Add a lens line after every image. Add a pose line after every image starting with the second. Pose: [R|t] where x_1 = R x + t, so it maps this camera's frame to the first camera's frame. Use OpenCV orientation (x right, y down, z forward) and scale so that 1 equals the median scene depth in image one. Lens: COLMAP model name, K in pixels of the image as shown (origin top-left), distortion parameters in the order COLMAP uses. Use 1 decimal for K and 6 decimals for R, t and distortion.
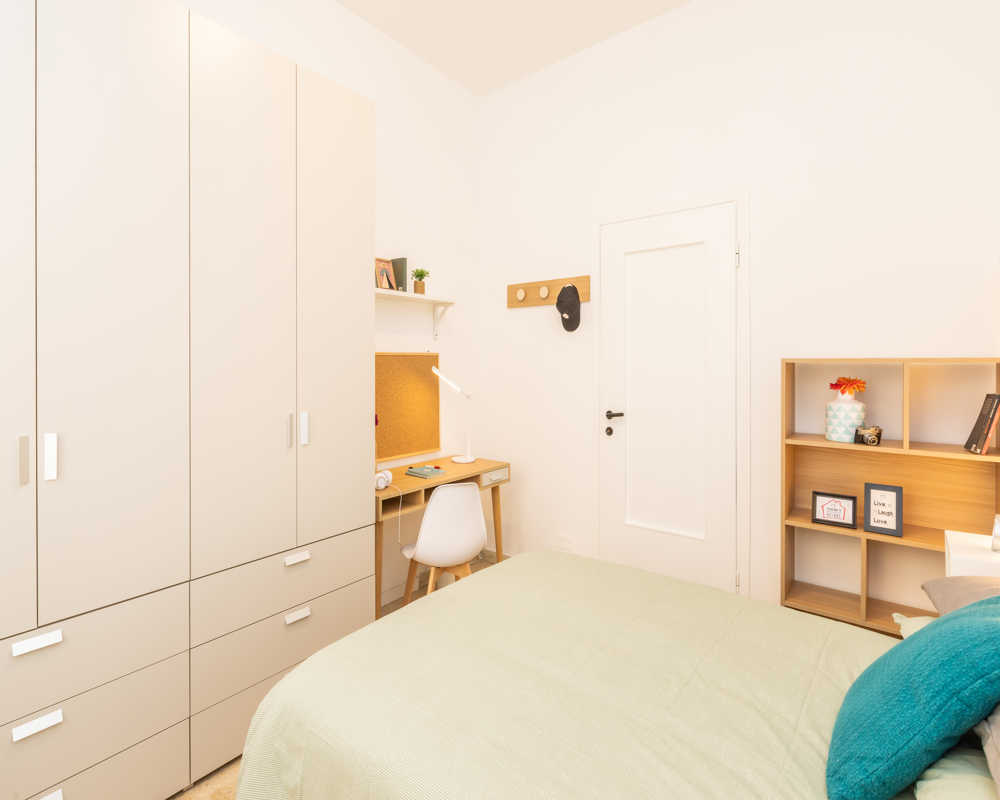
lens RADIAL K [[513.8, 0, 498.8], [0, 513.8, 363.1], [0, 0, 1]] dist [-0.000802, -0.000016]
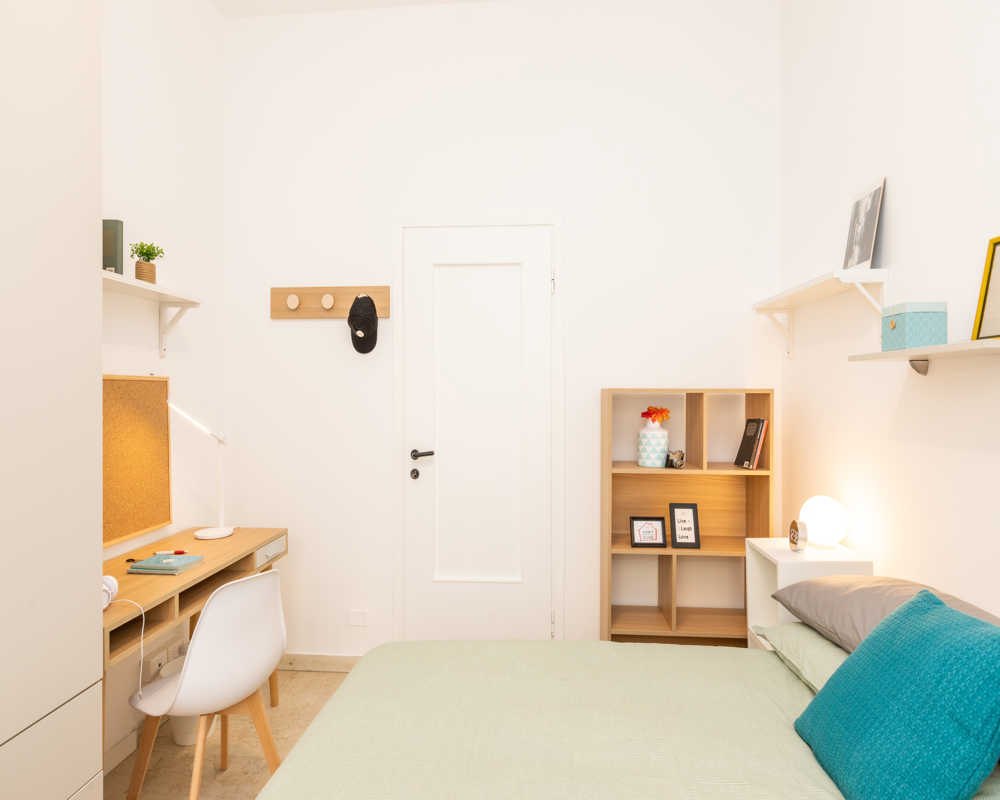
lens RADIAL K [[527.5, 0, 513.6], [0, 527.5, 395.3], [0, 0, 1]] dist [0.001203, -0.000196]
pose [[0.823891, 0.000513, 0.566749, -0.186147], [-0.001032, 0.999999, 0.000595, 0.003933], [-0.566748, -0.001075, 0.823891, 0.258405]]
